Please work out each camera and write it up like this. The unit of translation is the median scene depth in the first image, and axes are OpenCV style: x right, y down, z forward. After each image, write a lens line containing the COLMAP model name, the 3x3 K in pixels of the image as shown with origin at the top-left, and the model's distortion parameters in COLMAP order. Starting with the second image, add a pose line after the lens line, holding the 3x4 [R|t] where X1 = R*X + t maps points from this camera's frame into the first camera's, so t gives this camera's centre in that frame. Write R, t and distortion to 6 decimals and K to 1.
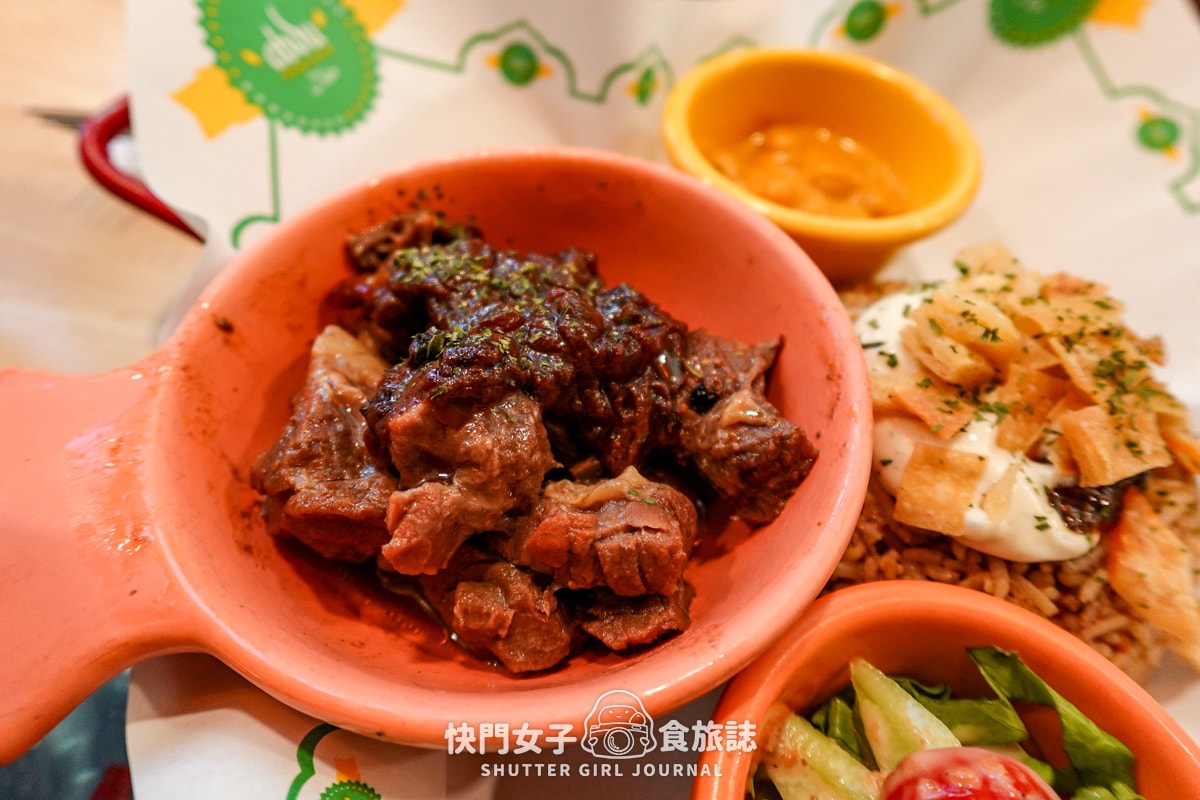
lens RADIAL K [[667.7, 0, 600.0], [0, 667.7, 400.0], [0, 0, 1]] dist [-0.011531, 0.003600]
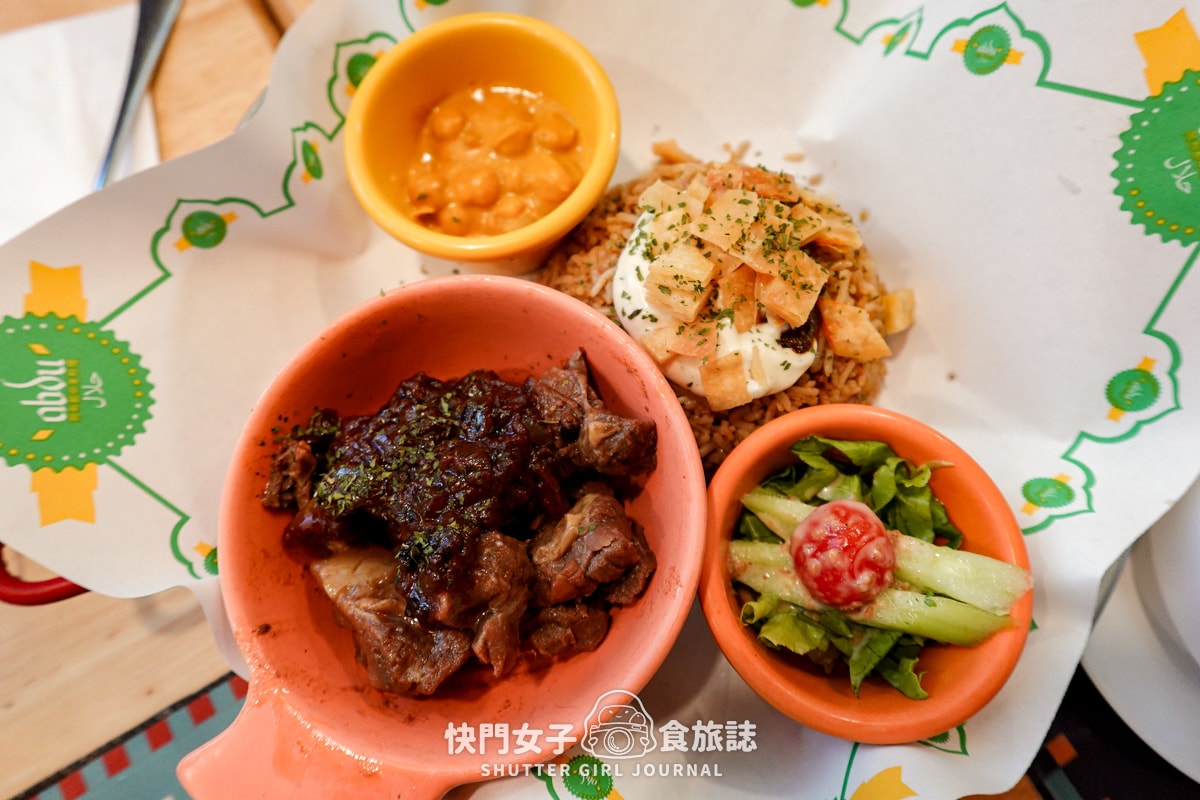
lens RADIAL K [[667.7, 0, 600.0], [0, 667.7, 400.0], [0, 0, 1]] dist [-0.011531, 0.003600]
pose [[0.753423, -0.653559, 0.072210, 0.155449], [0.584071, 0.715639, 0.383042, -0.596601], [-0.302017, -0.246417, 0.920904, -0.336244]]
